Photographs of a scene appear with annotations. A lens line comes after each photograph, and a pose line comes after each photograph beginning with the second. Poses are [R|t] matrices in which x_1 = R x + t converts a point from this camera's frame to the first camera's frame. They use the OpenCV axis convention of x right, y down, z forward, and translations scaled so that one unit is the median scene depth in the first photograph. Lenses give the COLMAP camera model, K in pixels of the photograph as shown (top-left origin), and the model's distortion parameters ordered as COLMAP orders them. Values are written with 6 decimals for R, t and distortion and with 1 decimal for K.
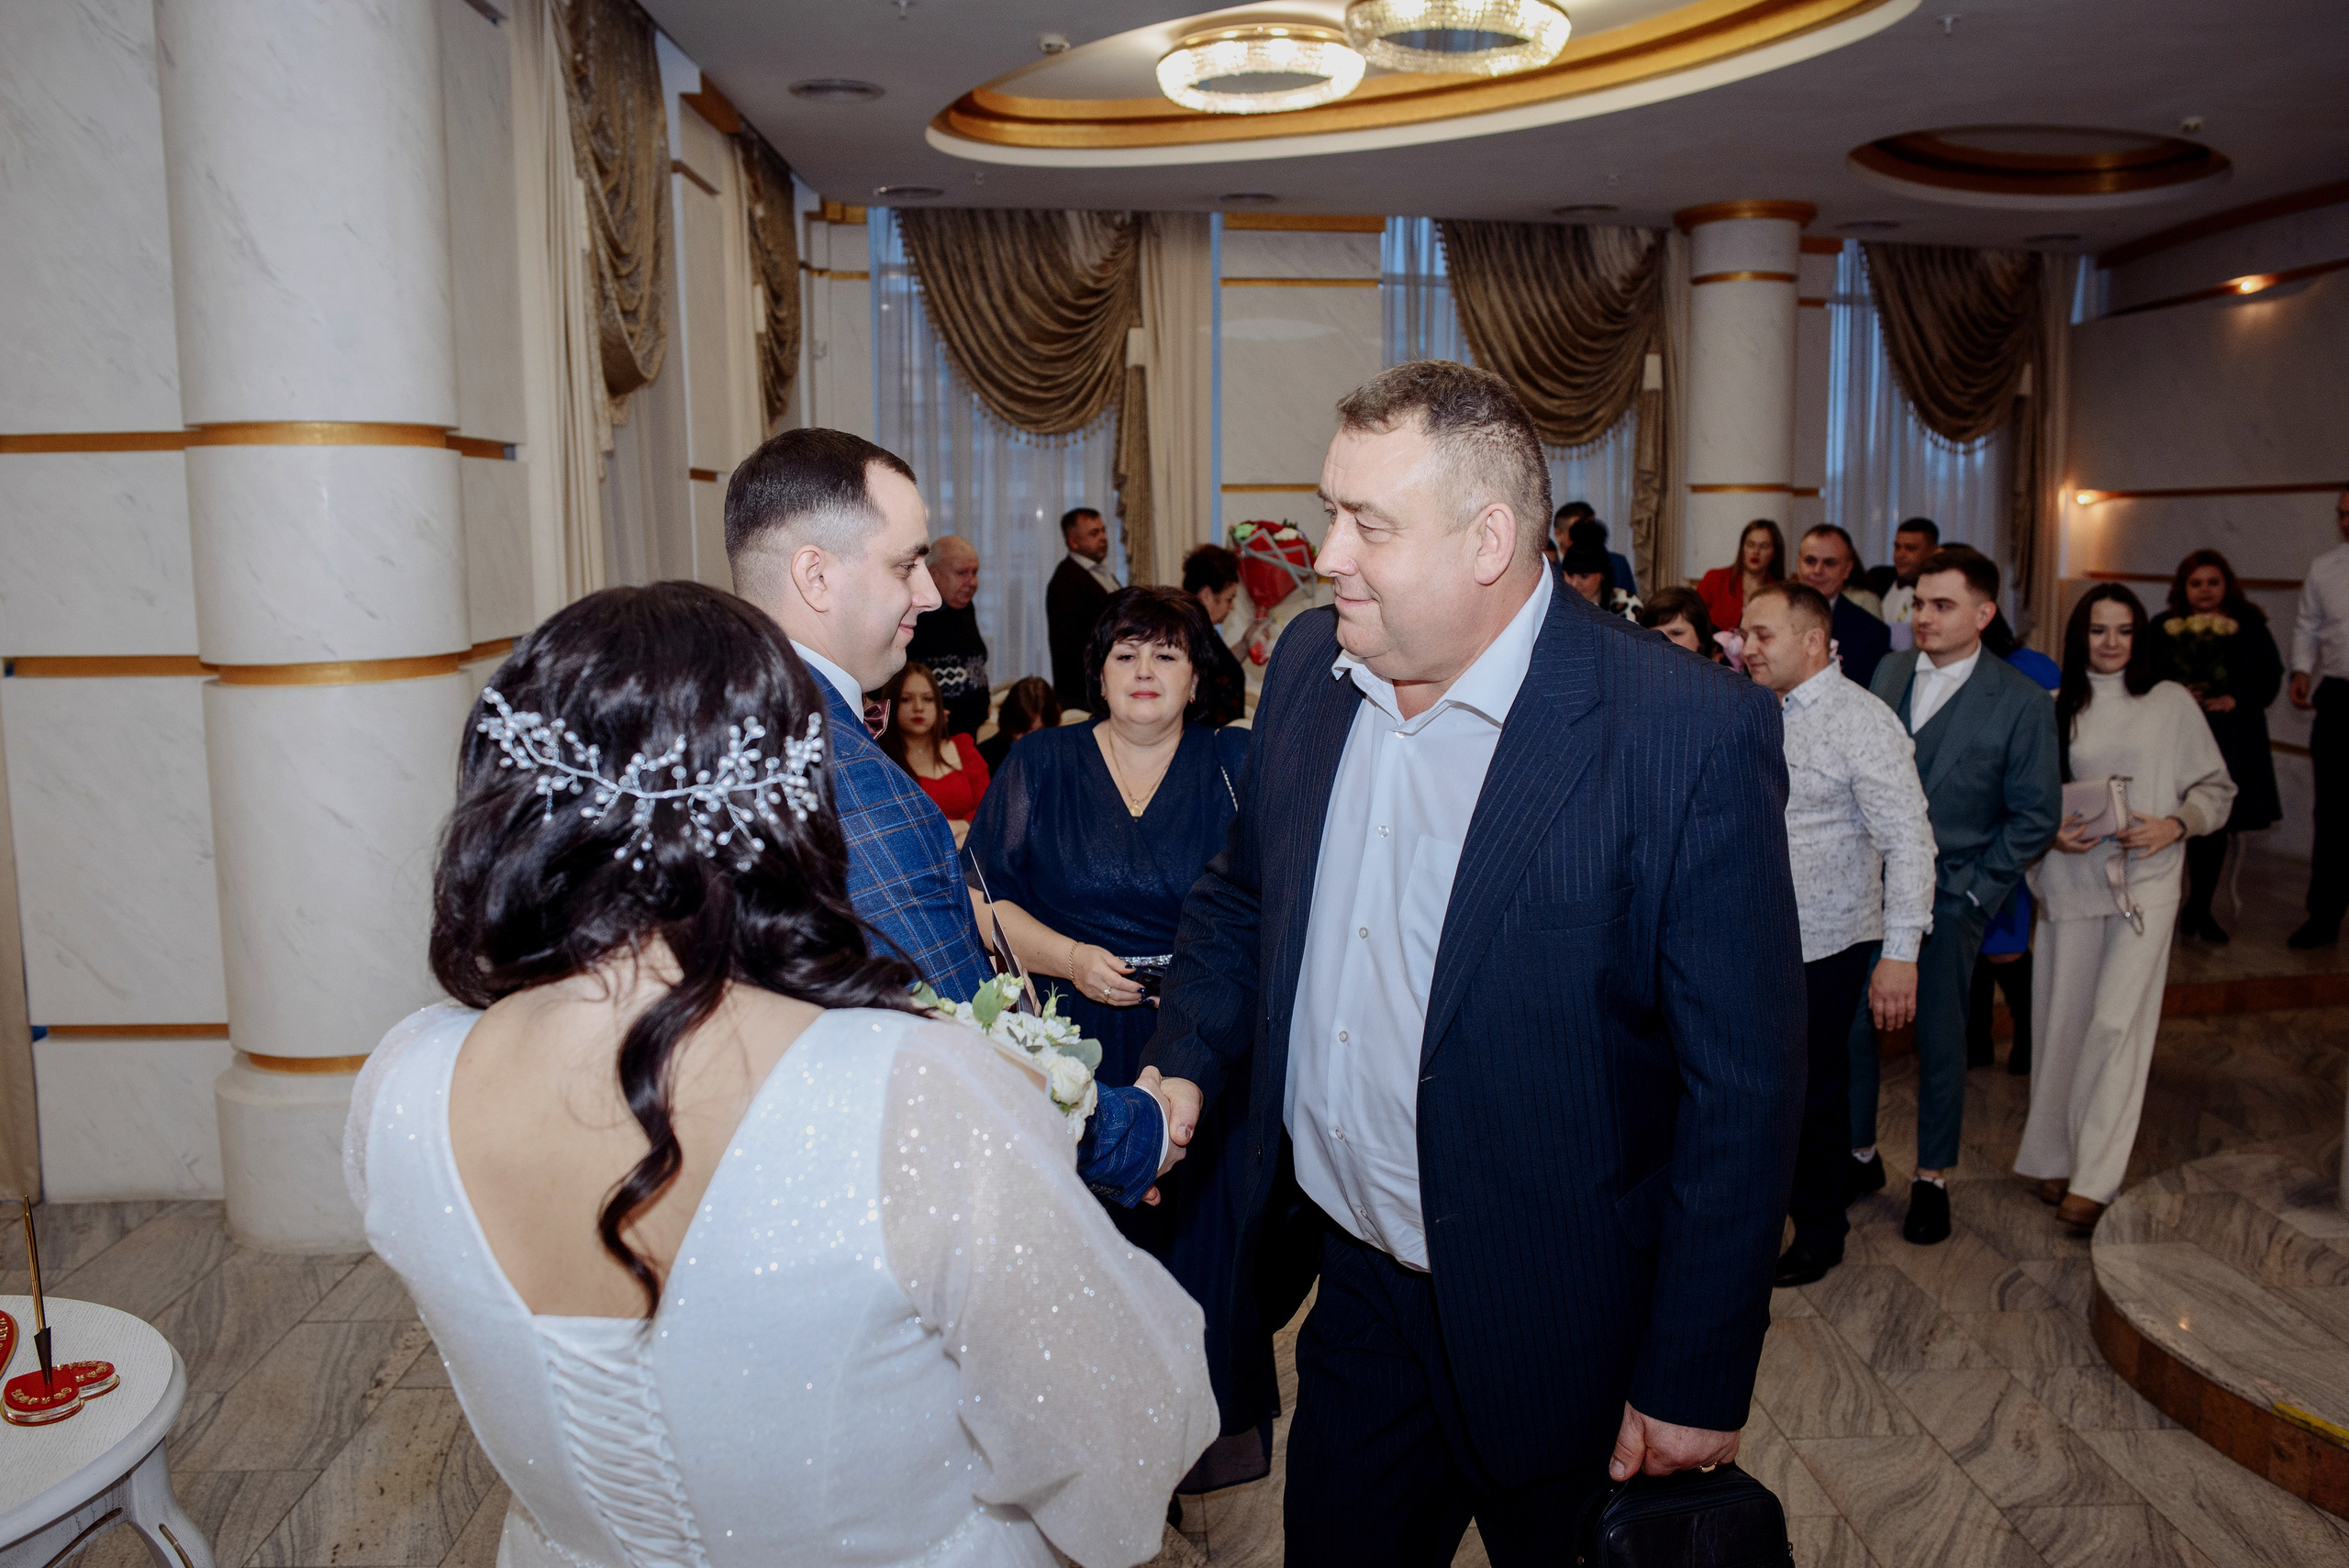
lens RADIAL K [[1923.0, 0, 1173.1], [0, 1923.0, 826.8], [0, 0, 1]] dist [-0.082061, 0.070029]
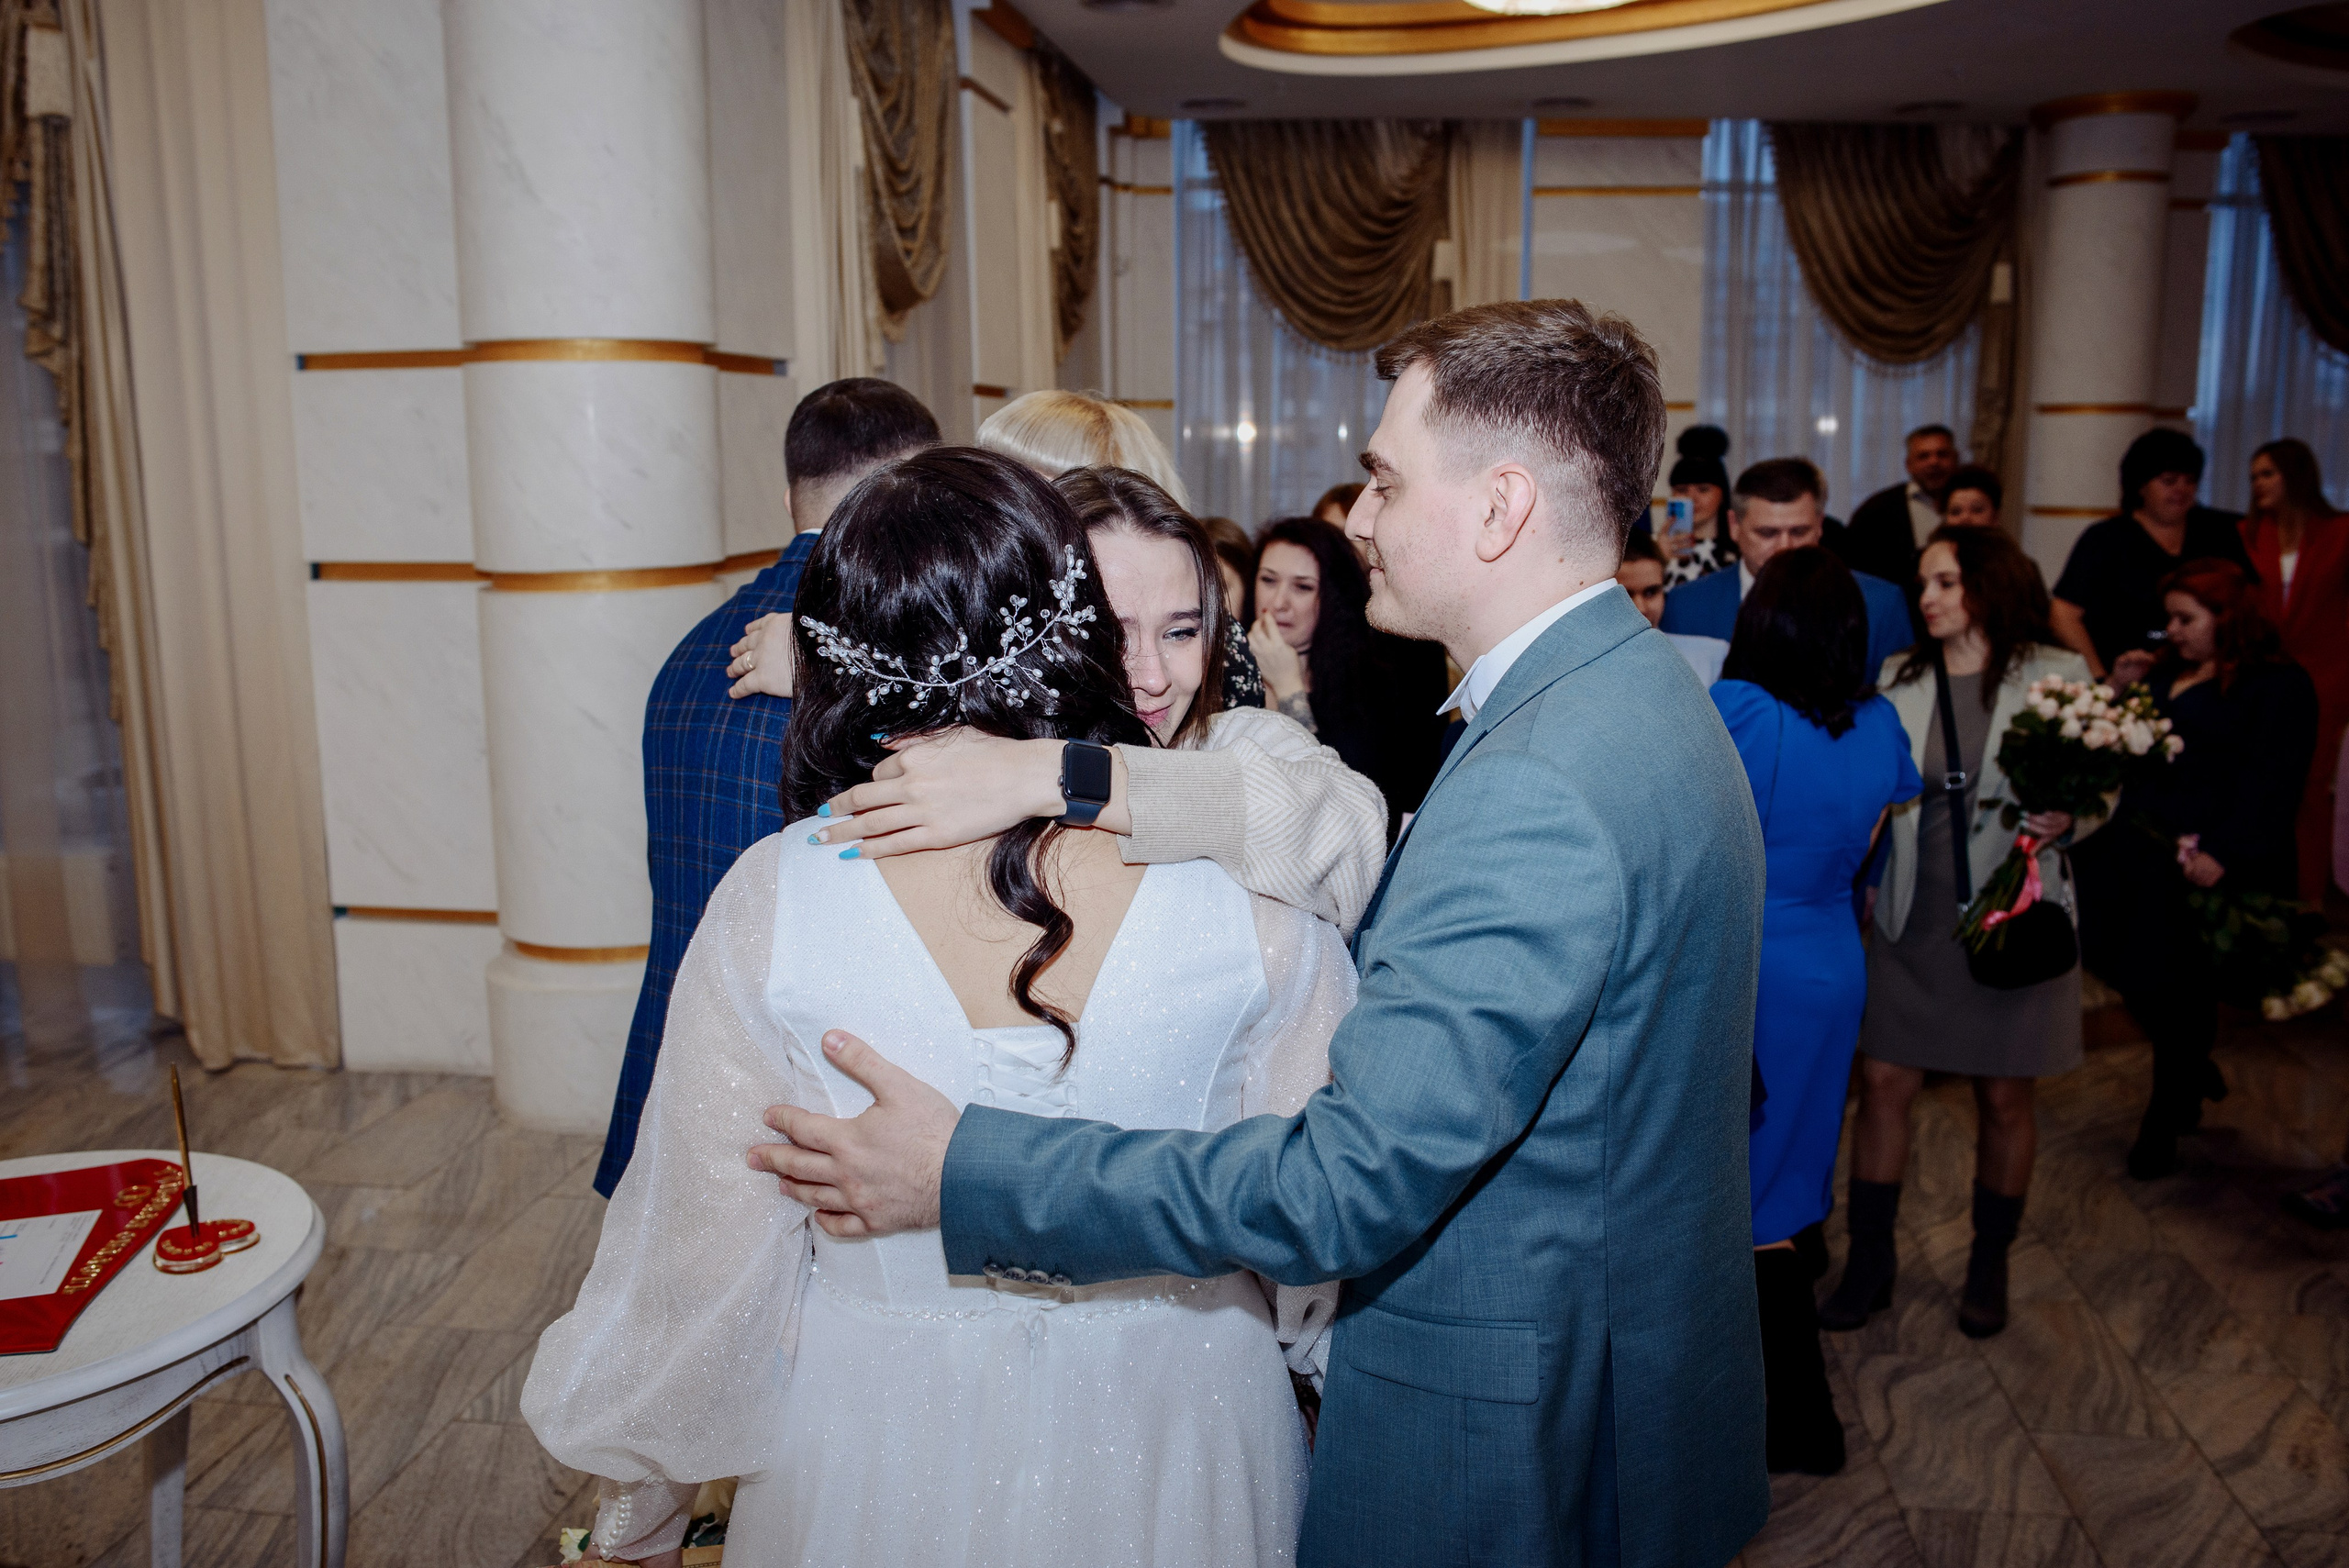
lens RADIAL K [[1923.0, 0, 1173.1], [0, 1923.0, 826.8], [0, 0, 1]] dist [-0.082061, 0.070029]
pose [[0.983247, 0.038401, -0.178186, 0.044310], [-0.031134, 0.998572, 0.043406, -0.001027], [0.179598, -0.037131, 0.983039, 0.014338]]
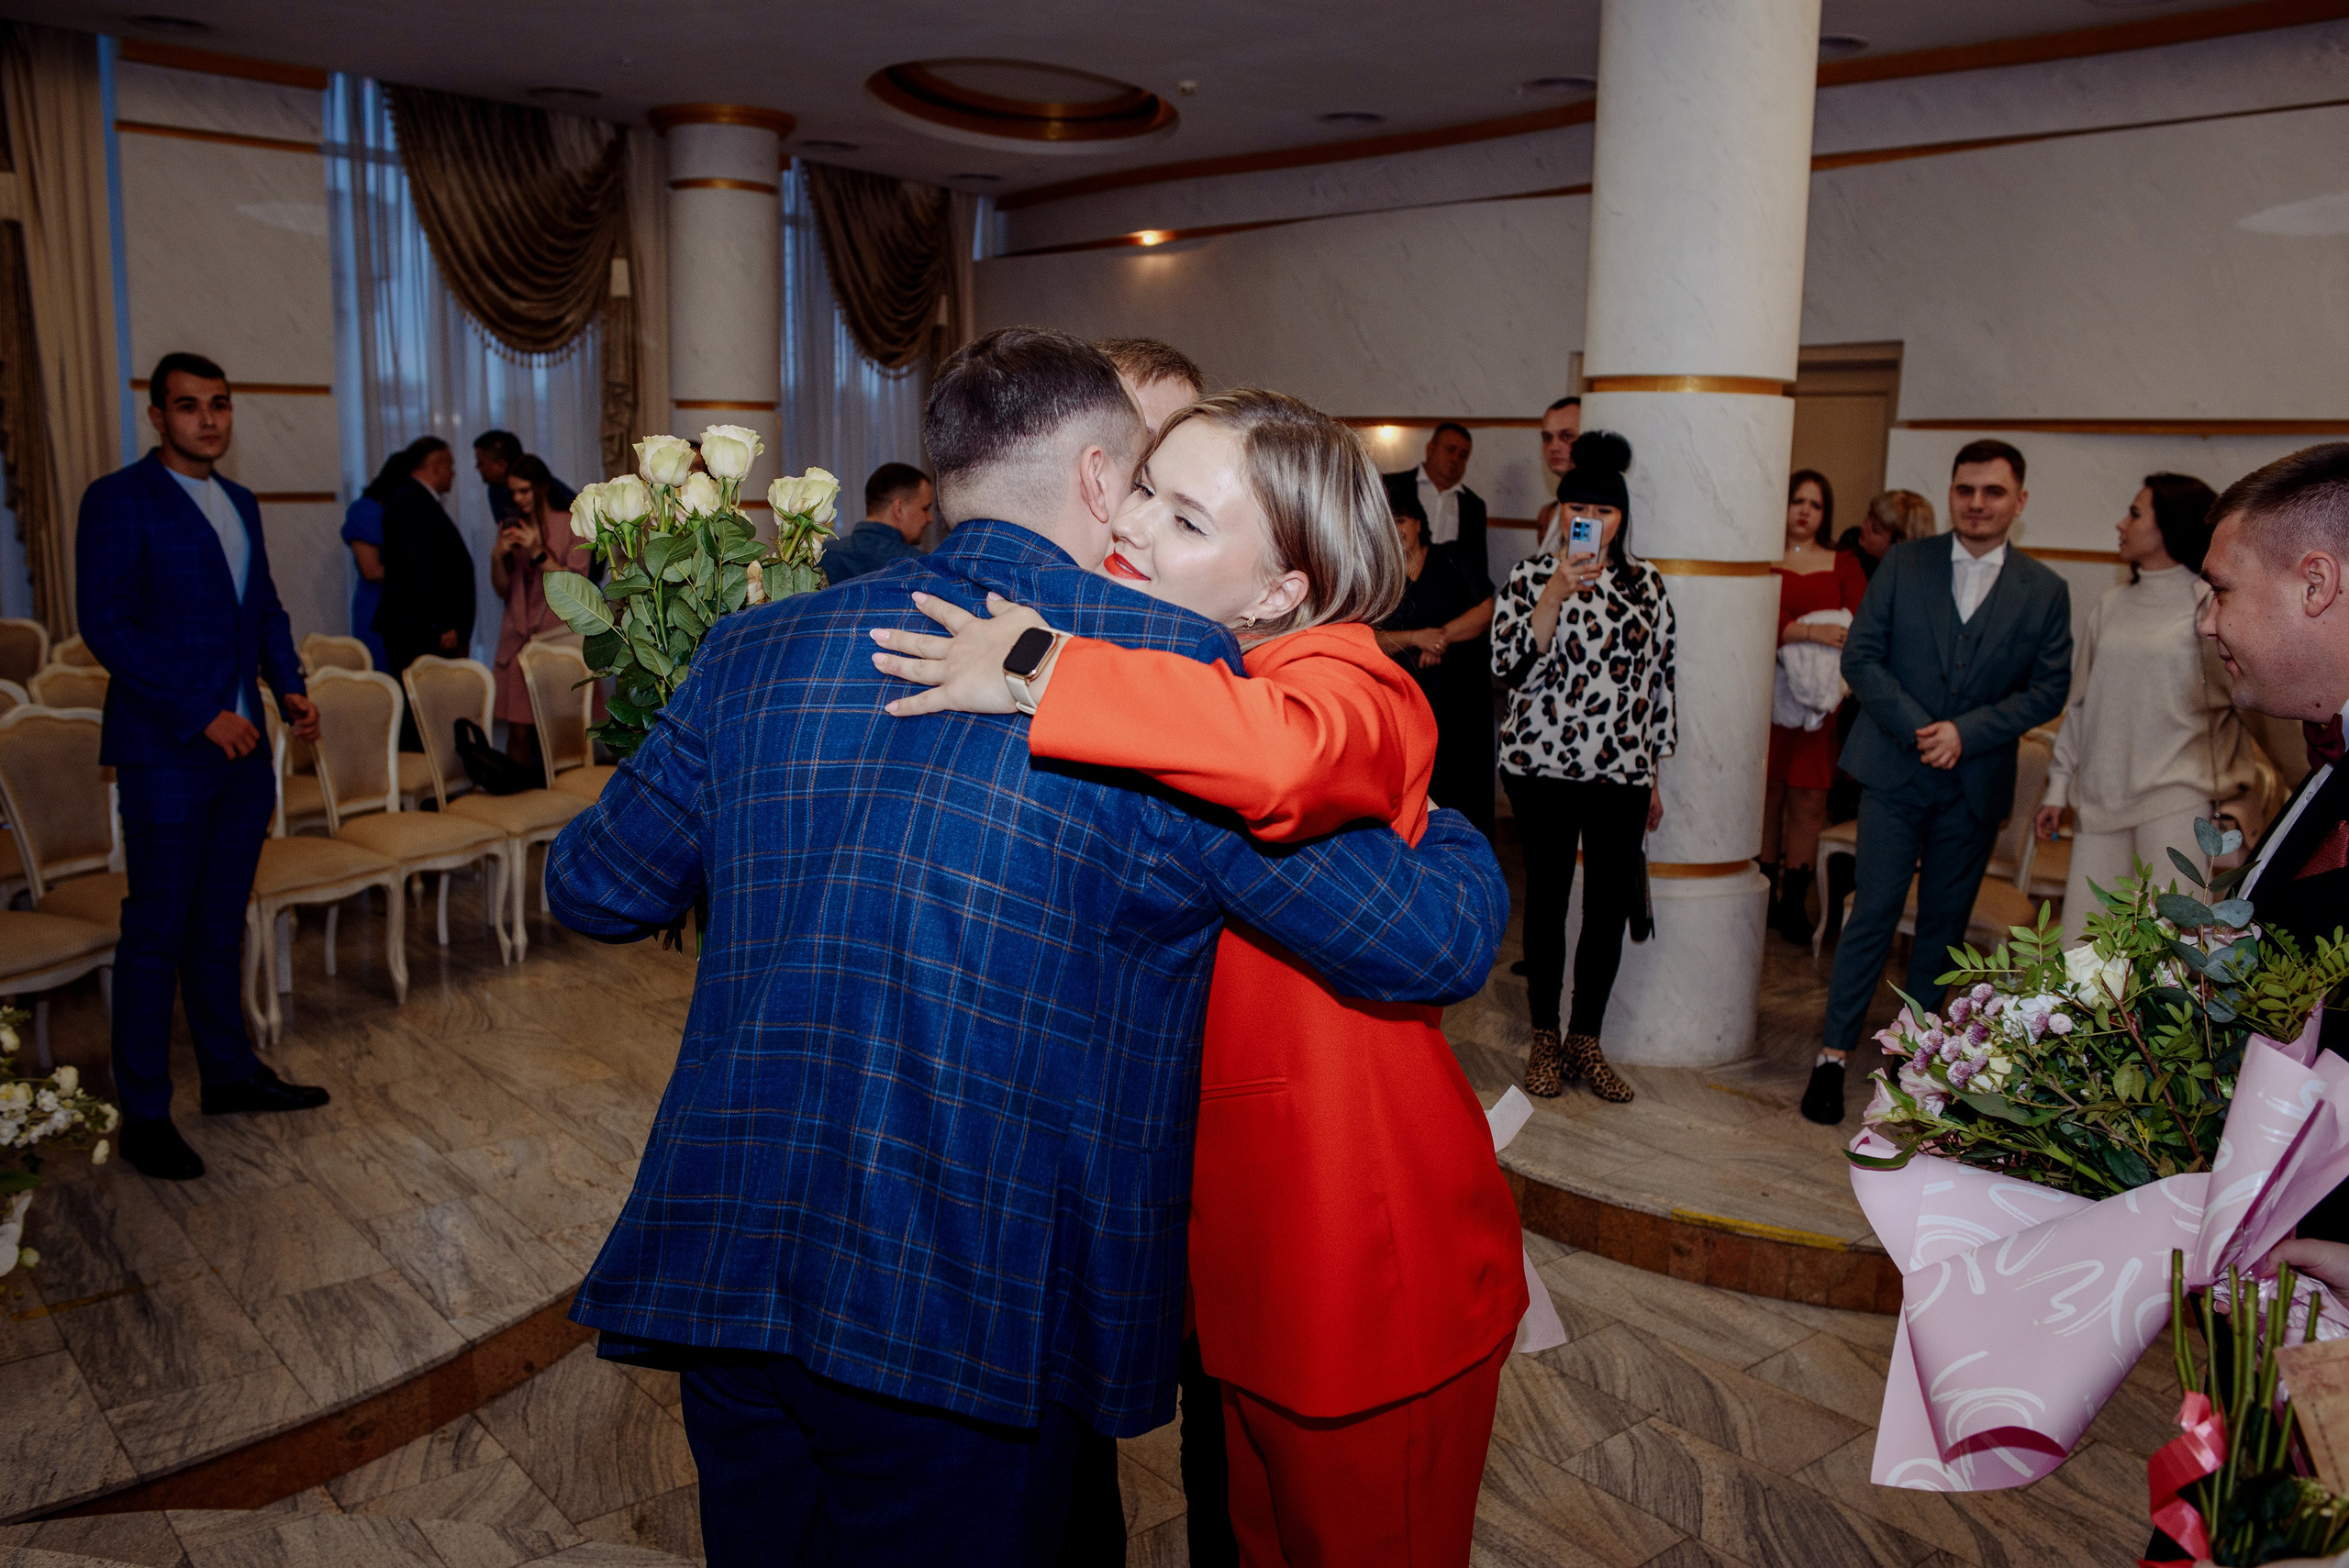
lens RADIAL K [[1923.0, 0, 1173.1], [0, 1923.0, 826.8], [0, 0, 1]] dist [-0.082061, 0.070029]
pose [[0.782597, -0.090311, 0.615943, -0.213602], [0.065217, 0.995871, 0.063154, -0.016547], [-0.619103, -0.009254, 0.785255, 0.146555]]
